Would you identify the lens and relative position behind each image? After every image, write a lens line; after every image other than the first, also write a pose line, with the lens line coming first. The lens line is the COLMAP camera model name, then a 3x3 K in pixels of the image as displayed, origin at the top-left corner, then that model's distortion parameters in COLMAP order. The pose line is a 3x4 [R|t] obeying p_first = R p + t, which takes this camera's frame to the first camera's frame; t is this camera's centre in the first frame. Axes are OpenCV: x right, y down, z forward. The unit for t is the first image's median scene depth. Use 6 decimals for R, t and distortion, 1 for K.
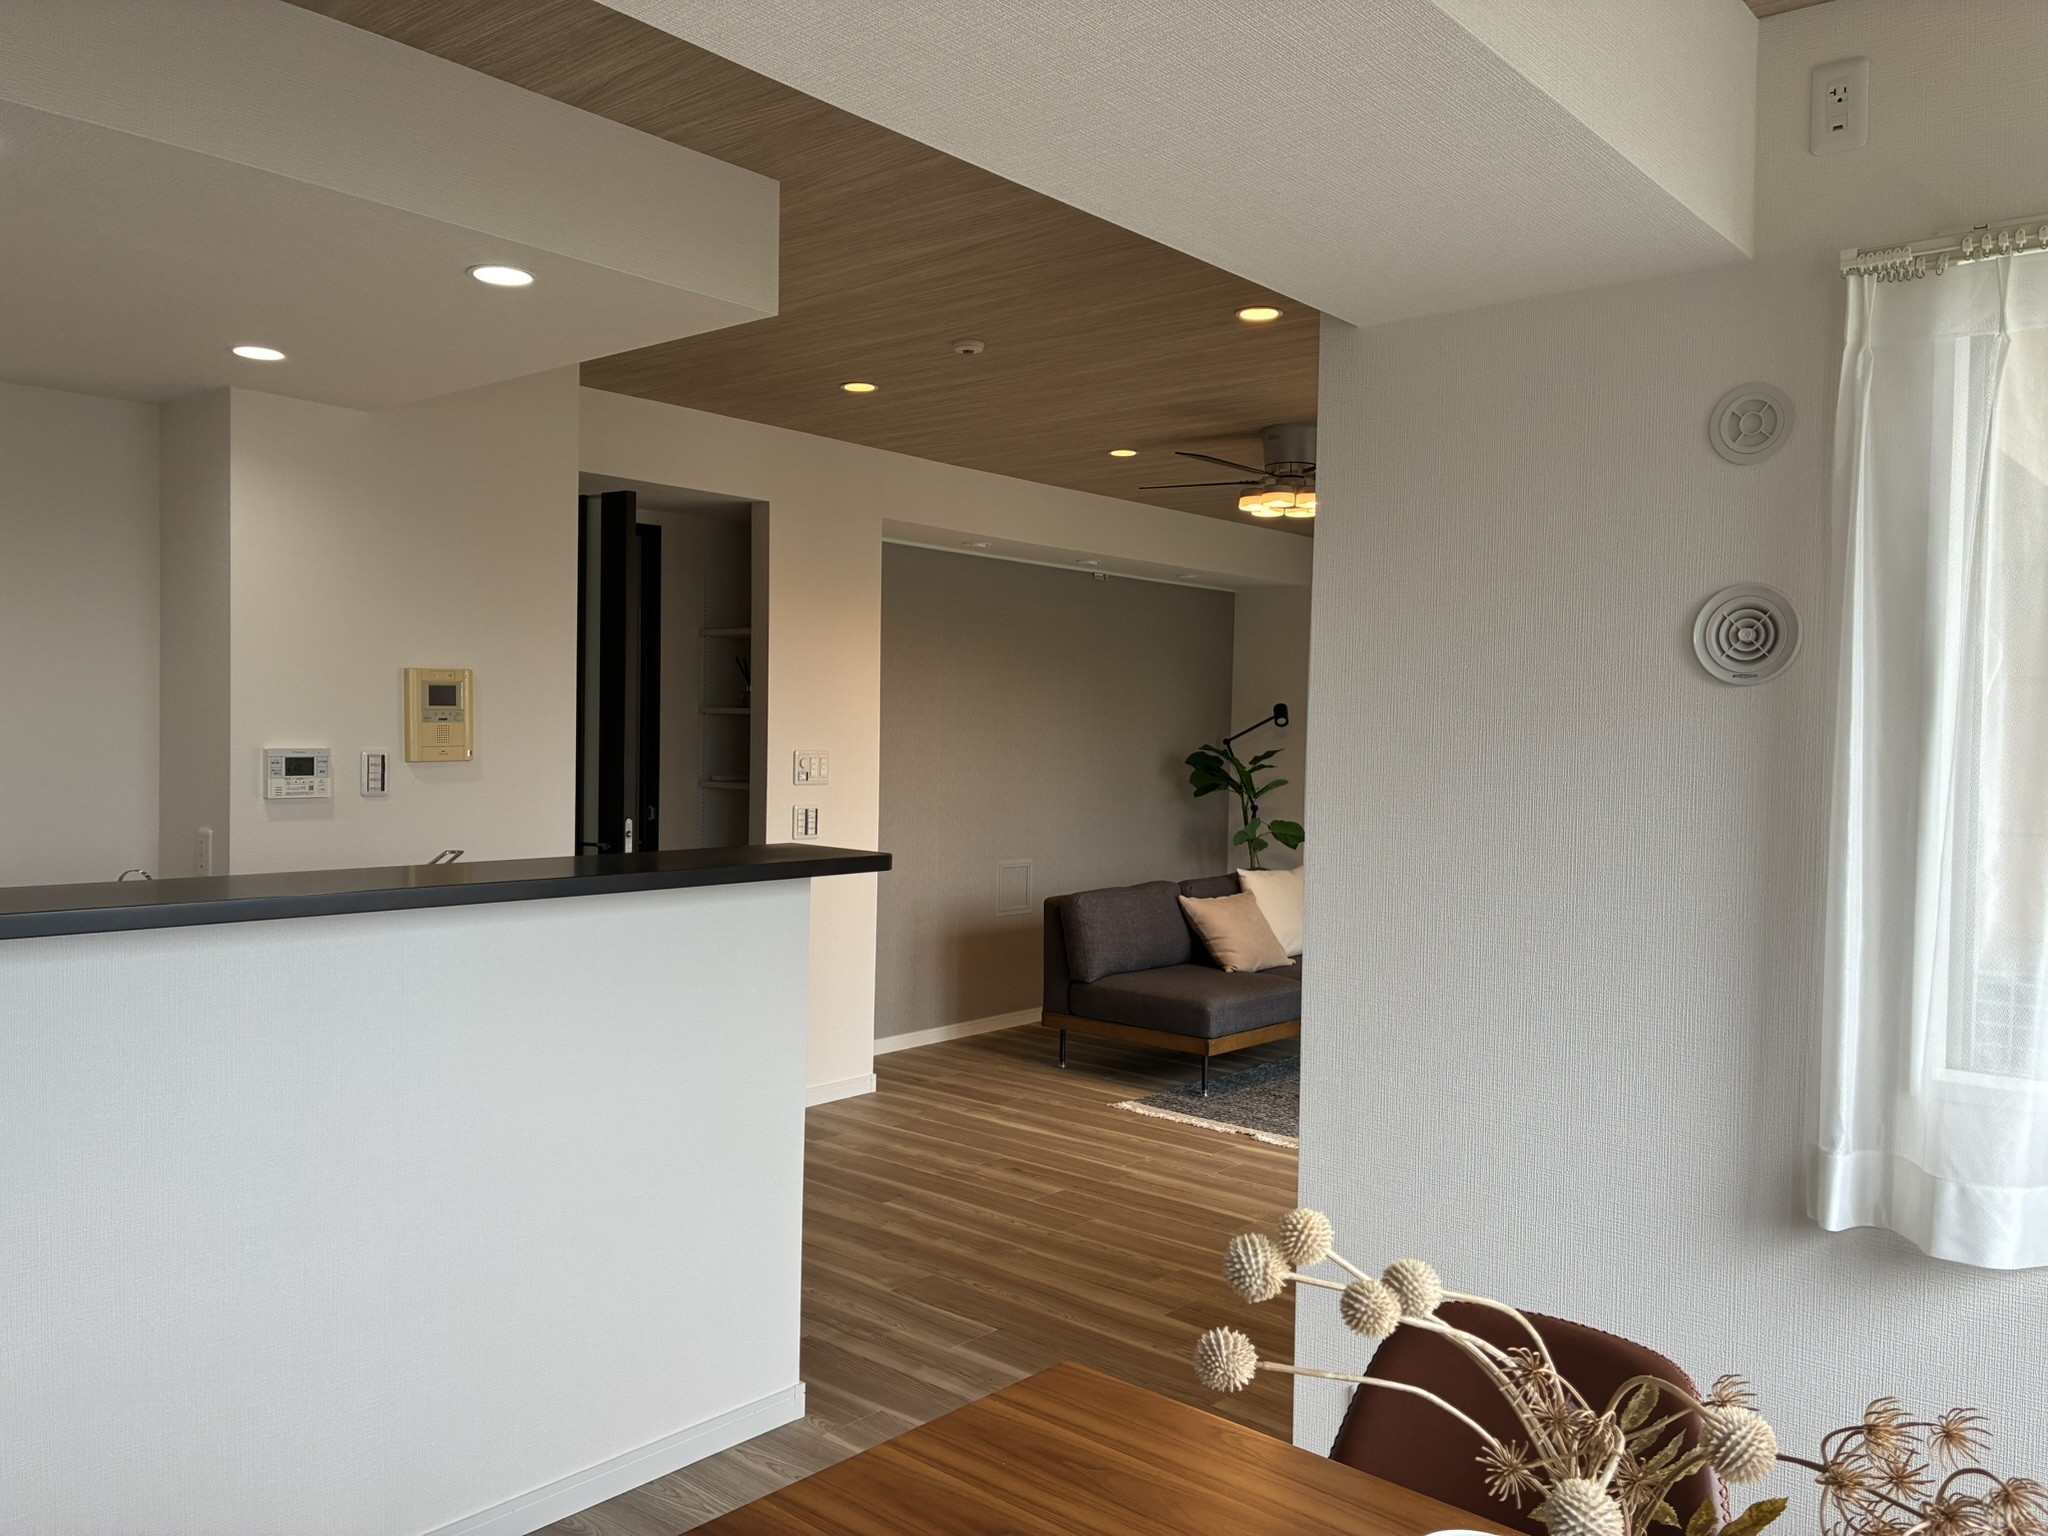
lens RADIAL K [[1566.8, 0, 1036.9], [0, 1566.8, 773.5], [0, 0, 1]] dist [0.031176, -0.023778]
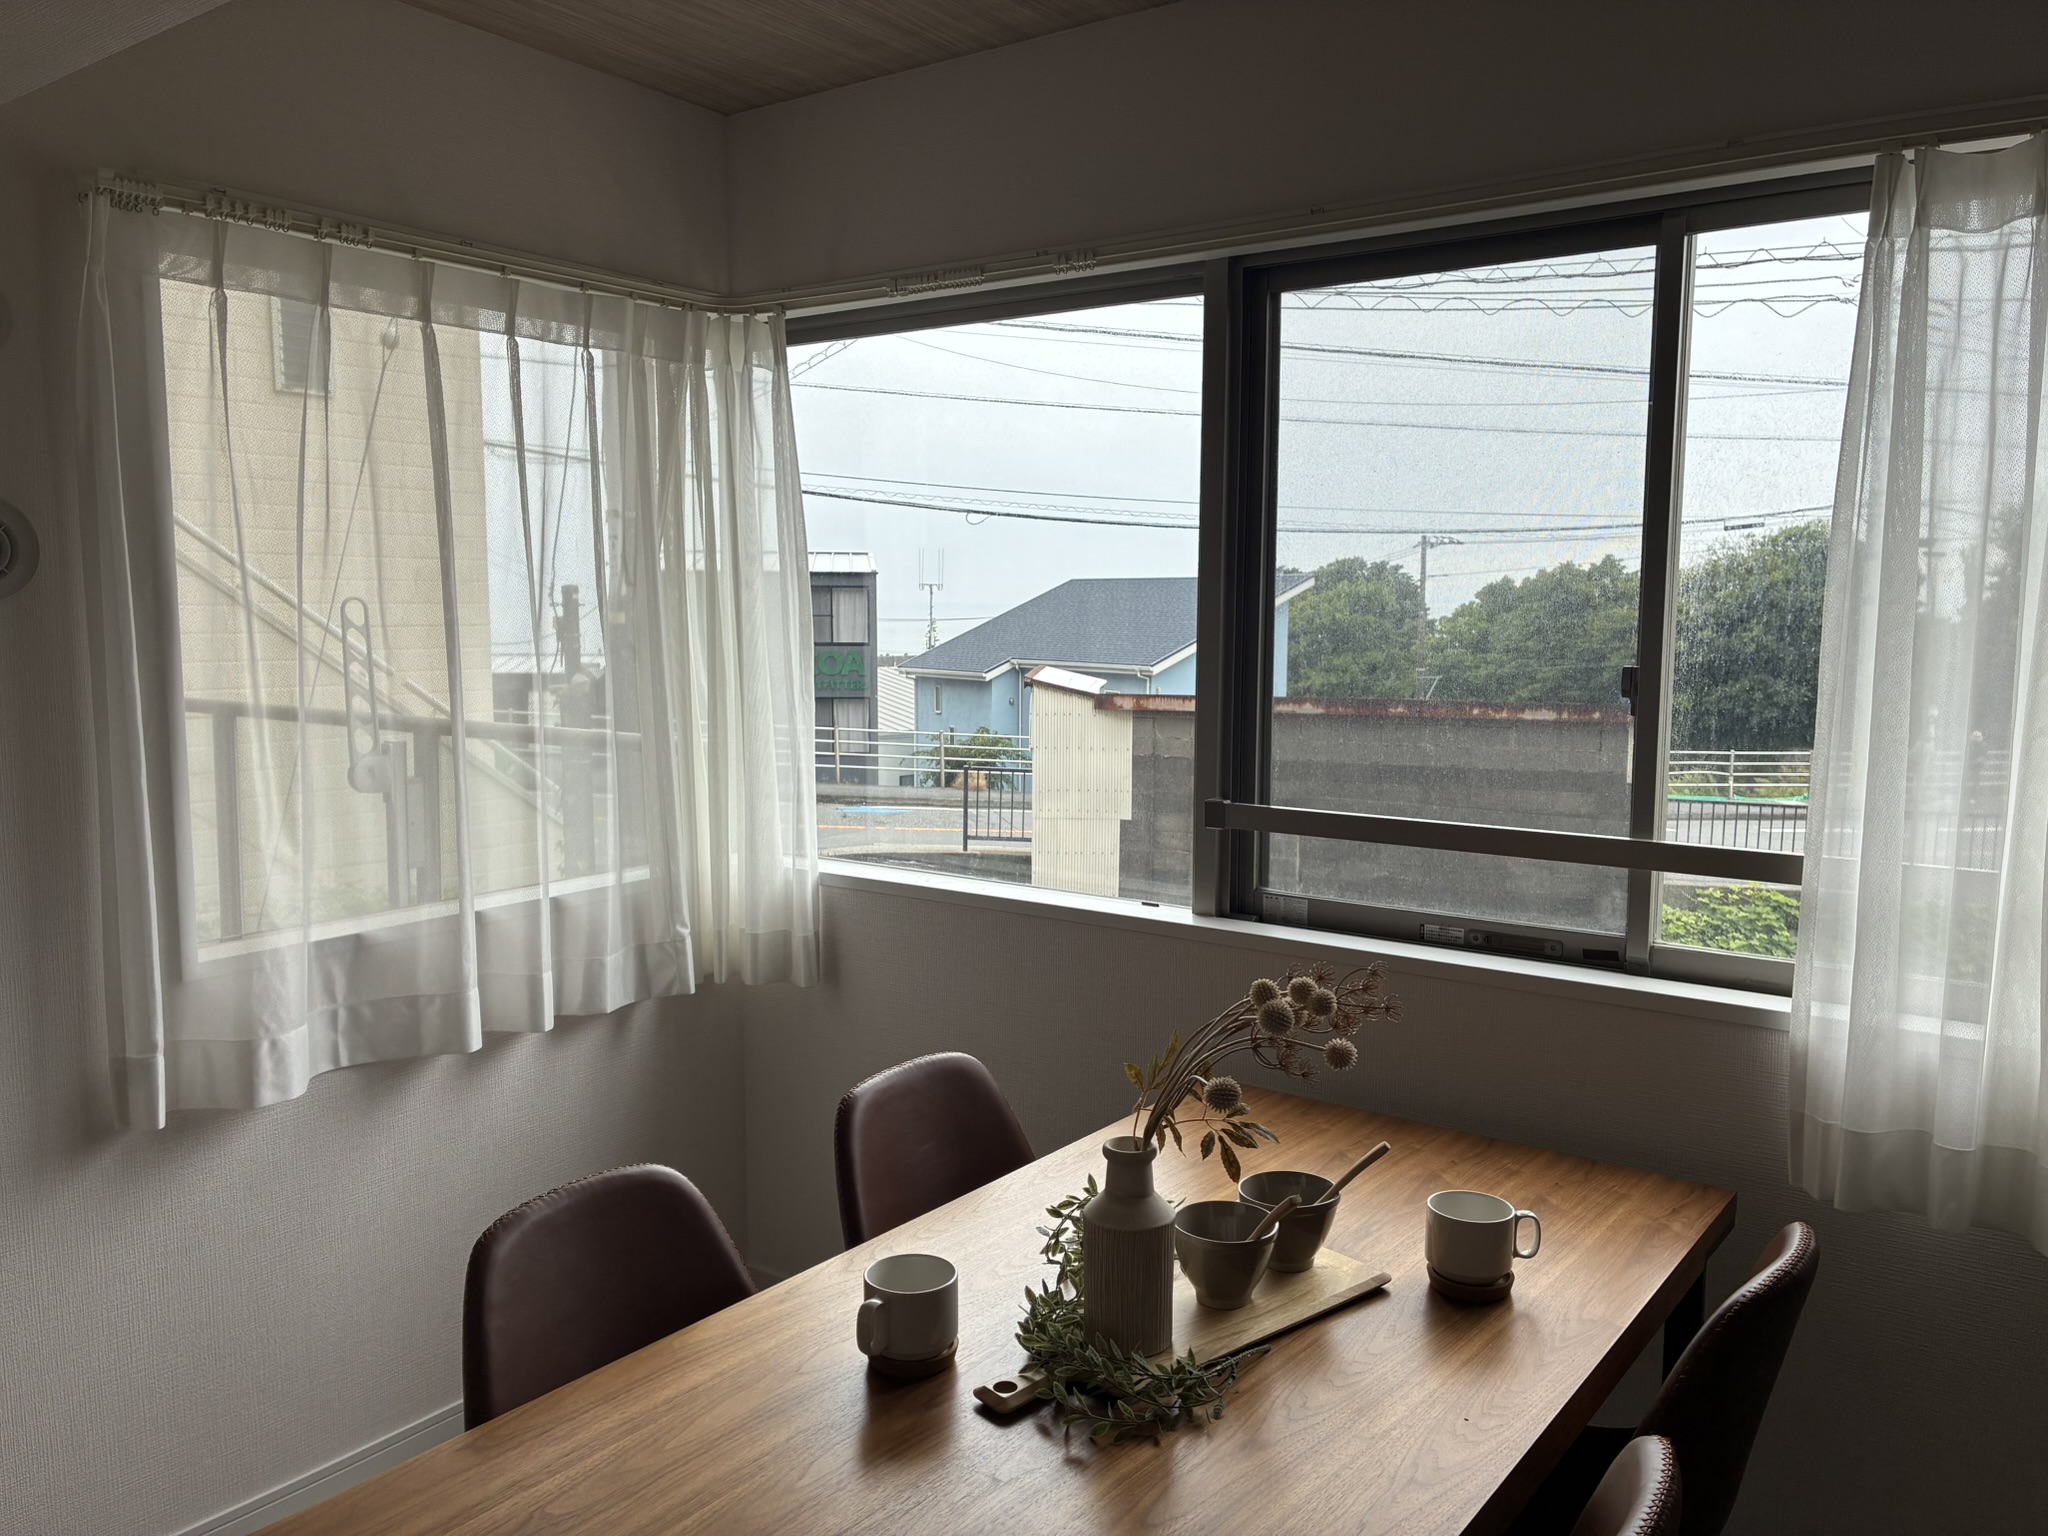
lens RADIAL K [[1566.8, 0, 1035.8], [0, 1566.8, 788.9], [0, 0, 1]] dist [0.031176, -0.023778]
pose [[-0.085285, -0.139177, 0.986588, -0.244299], [0.020869, 0.989729, 0.141424, -0.031114], [-0.996138, 0.032651, -0.081505, 0.219625]]
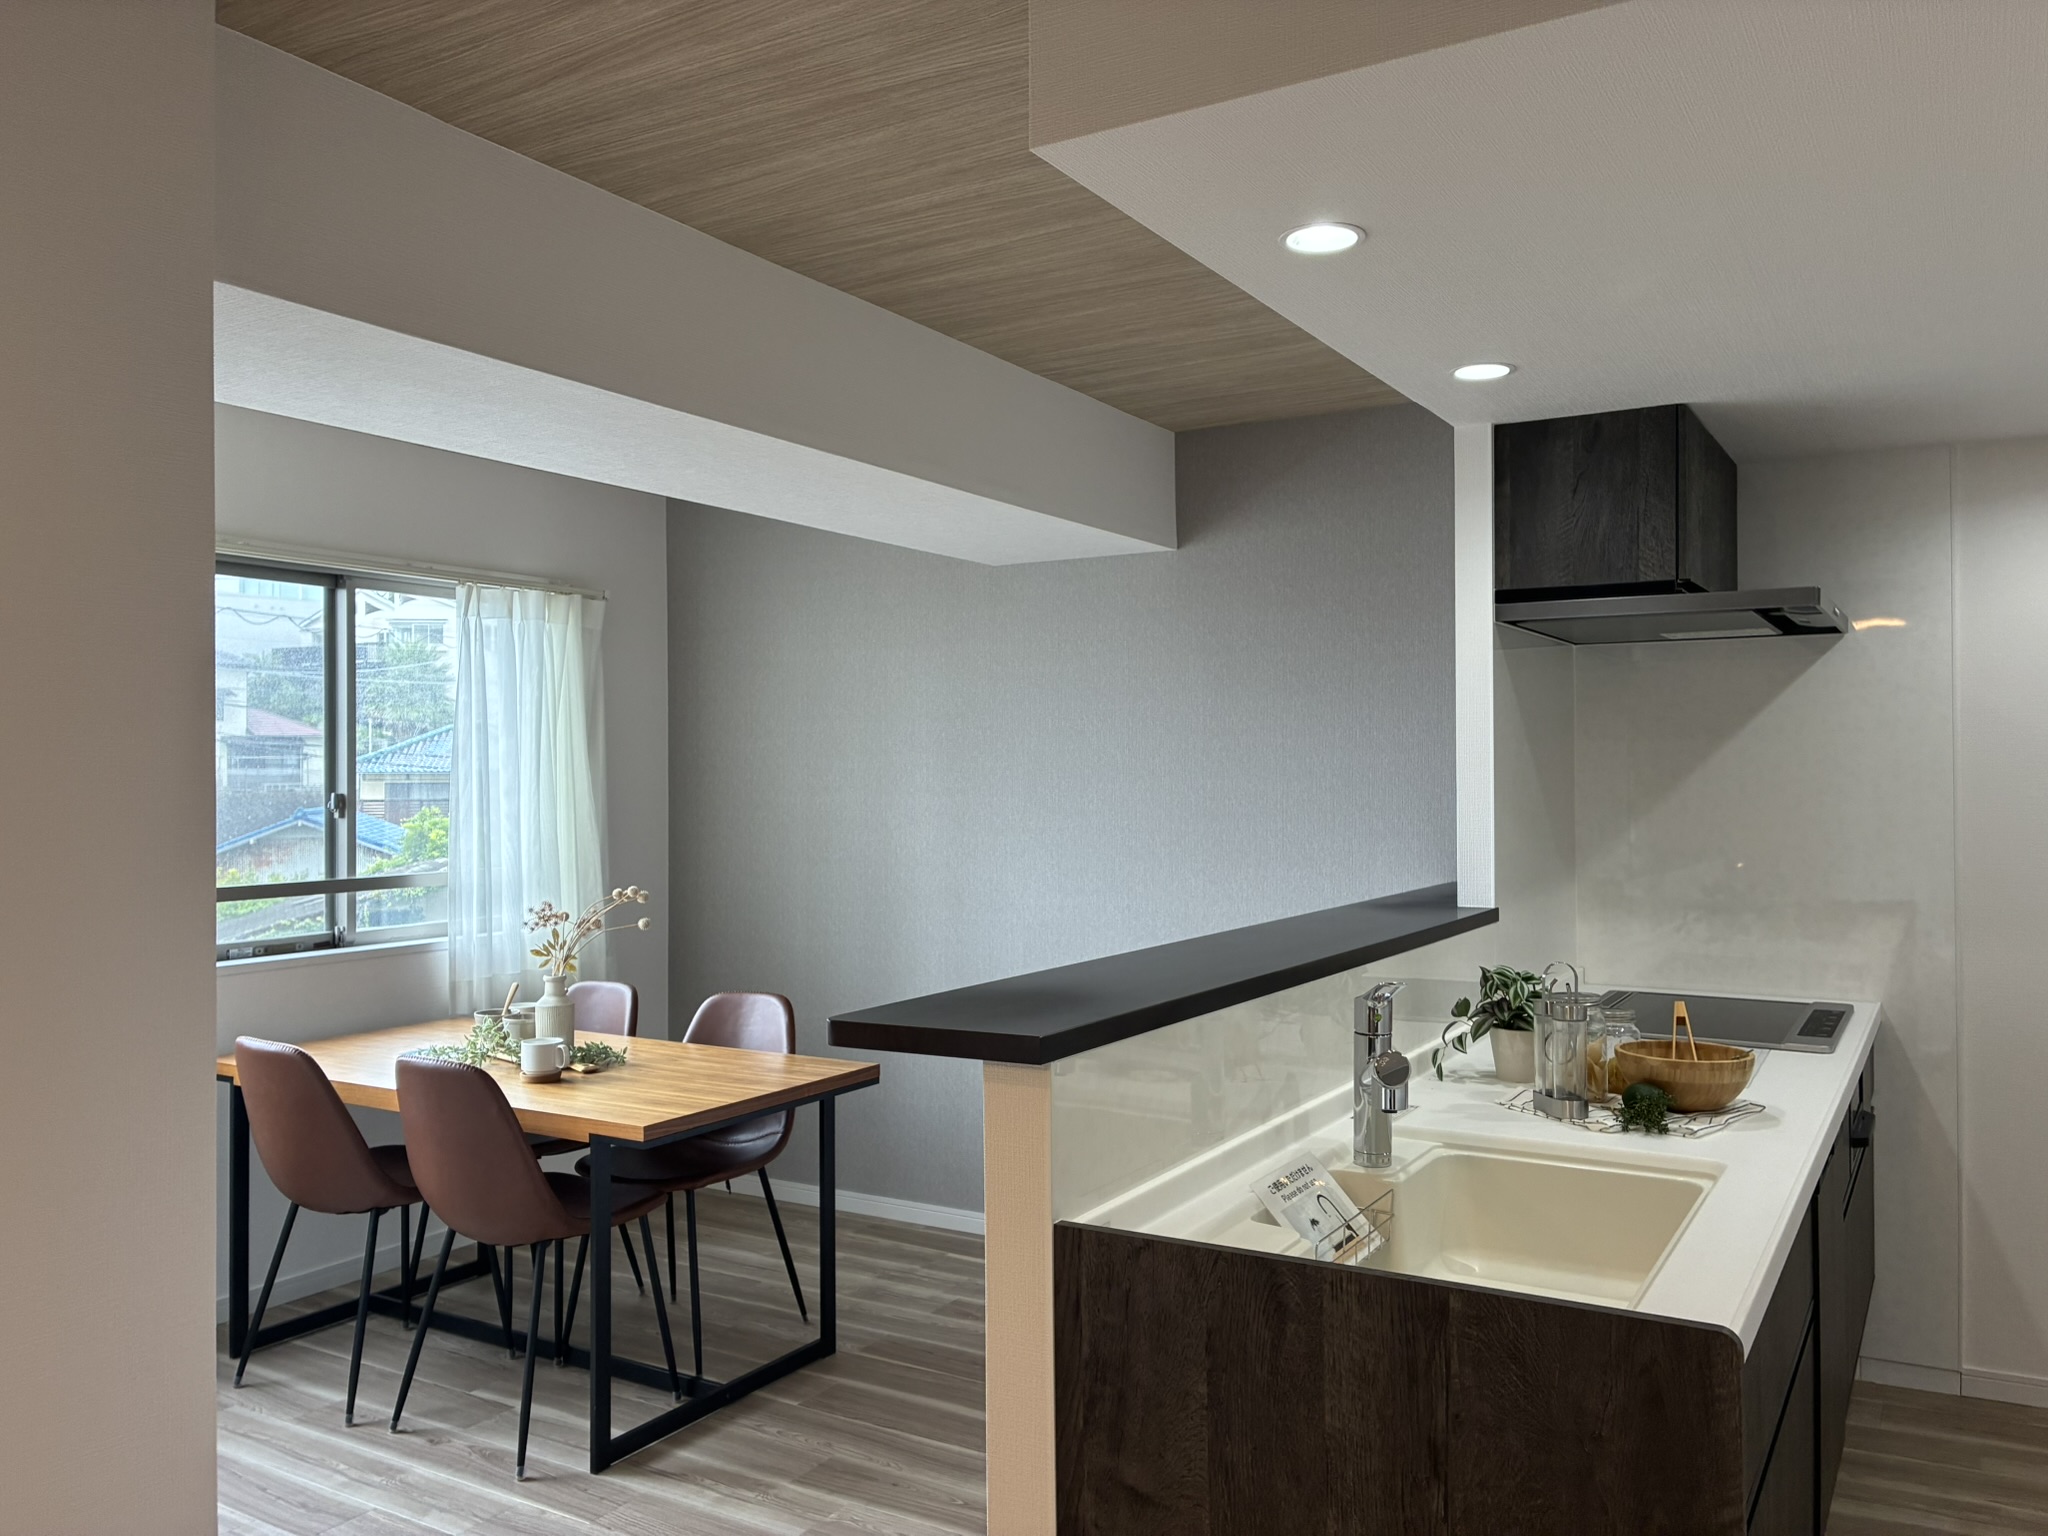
lens RADIAL K [[1566.8, 0, 1030.7], [0, 1566.8, 777.1], [0, 0, 1]] dist [0.031176, -0.023778]
pose [[-0.984950, -0.009463, -0.172583, -0.039015], [-0.014793, 0.999452, 0.029624, -0.039685], [0.172208, 0.031731, -0.984549, 0.942896]]
